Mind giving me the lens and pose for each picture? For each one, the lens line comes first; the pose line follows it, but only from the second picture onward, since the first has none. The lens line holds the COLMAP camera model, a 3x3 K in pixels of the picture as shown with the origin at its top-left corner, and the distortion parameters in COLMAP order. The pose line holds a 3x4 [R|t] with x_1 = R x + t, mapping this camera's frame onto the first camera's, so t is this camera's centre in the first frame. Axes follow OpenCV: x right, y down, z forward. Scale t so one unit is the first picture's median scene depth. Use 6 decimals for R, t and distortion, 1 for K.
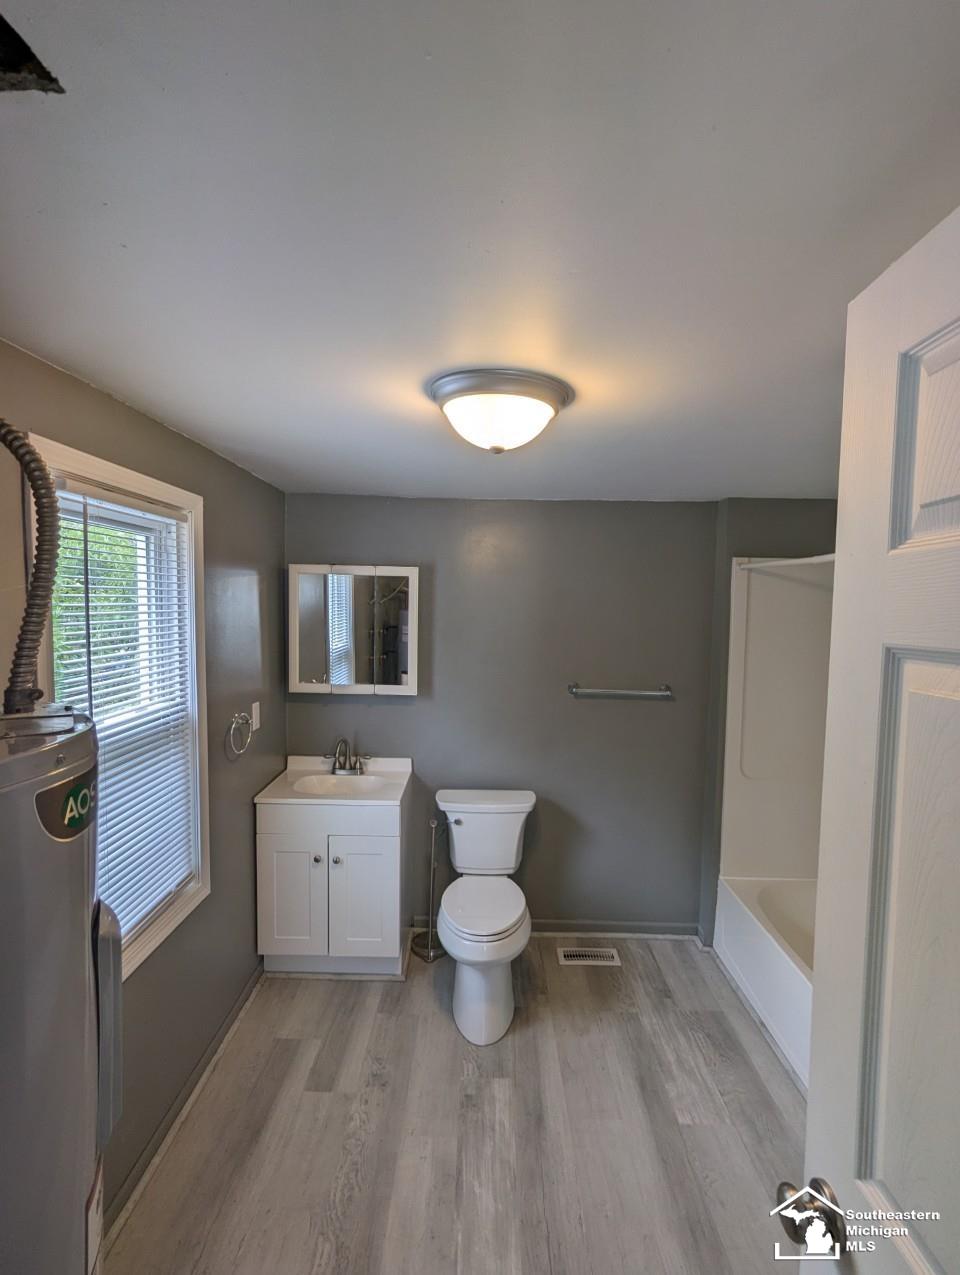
lens RADIAL K [[612.0, 0, 480.6], [0, 612.0, 635.3], [0, 0, 1]] dist [-0.004335, 0.003194]
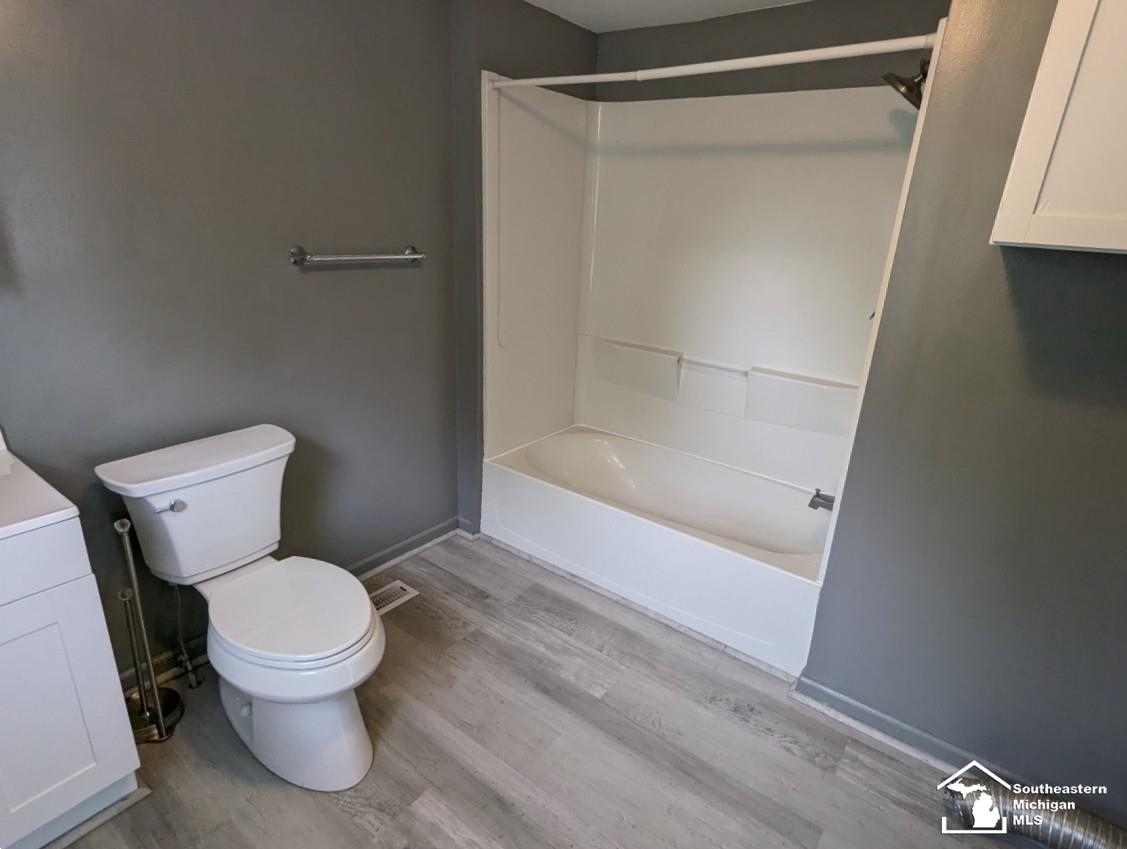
lens RADIAL K [[609.3, 0, 574.2], [0, 609.3, 423.4], [0, 0, 1]] dist [-0.007022, -0.002564]
pose [[0.578587, -0.253777, 0.775135, -0.266314], [0.002788, 0.950972, 0.309265, 0.069819], [-0.815616, -0.176776, 0.550928, 0.463189]]
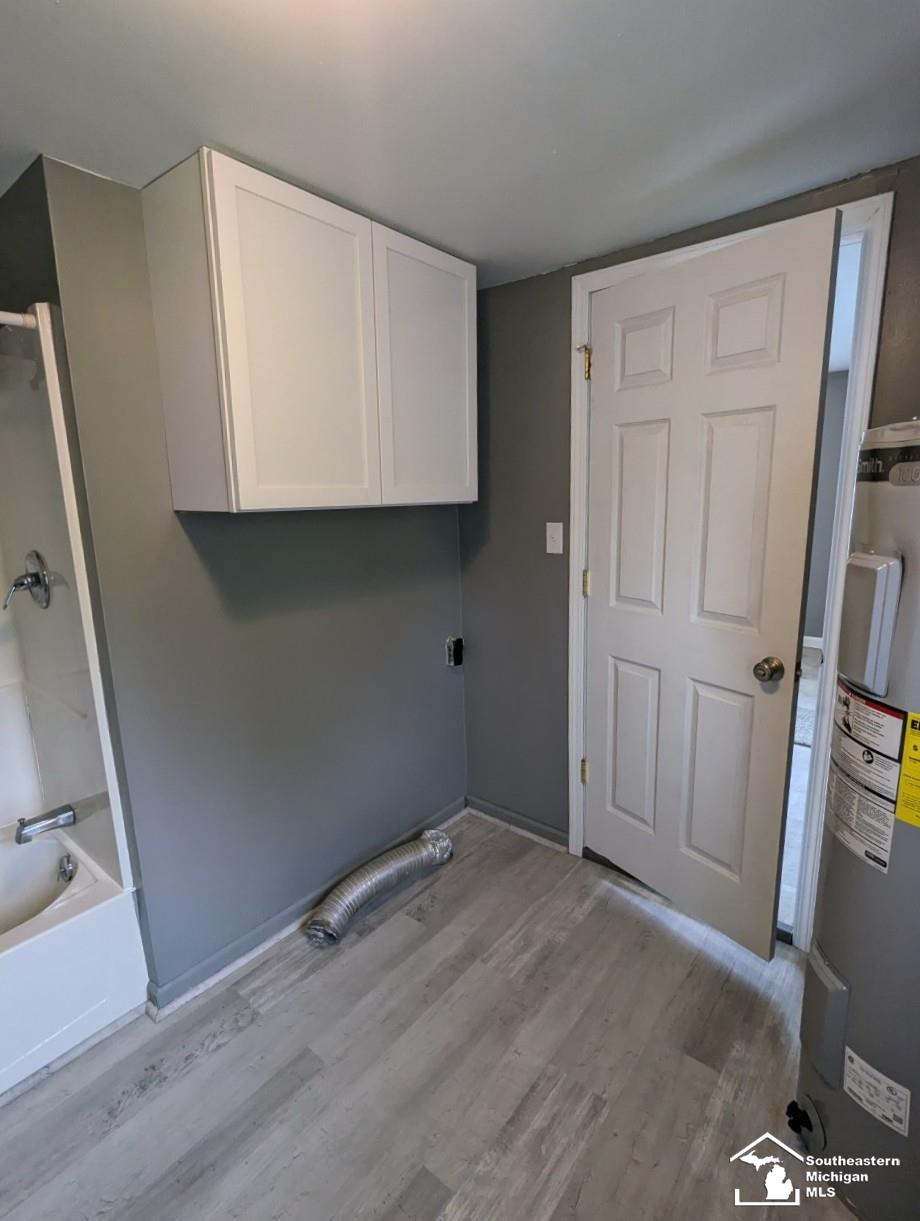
lens RADIAL K [[586.1, 0, 469.9], [0, 586.1, 611.2], [0, 0, 1]] dist [-0.004335, 0.003194]
pose [[-0.791144, -0.114811, 0.600758, -0.212685], [0.042858, 0.969403, 0.241703, 0.049769], [-0.610127, 0.216969, -0.762017, 0.802026]]
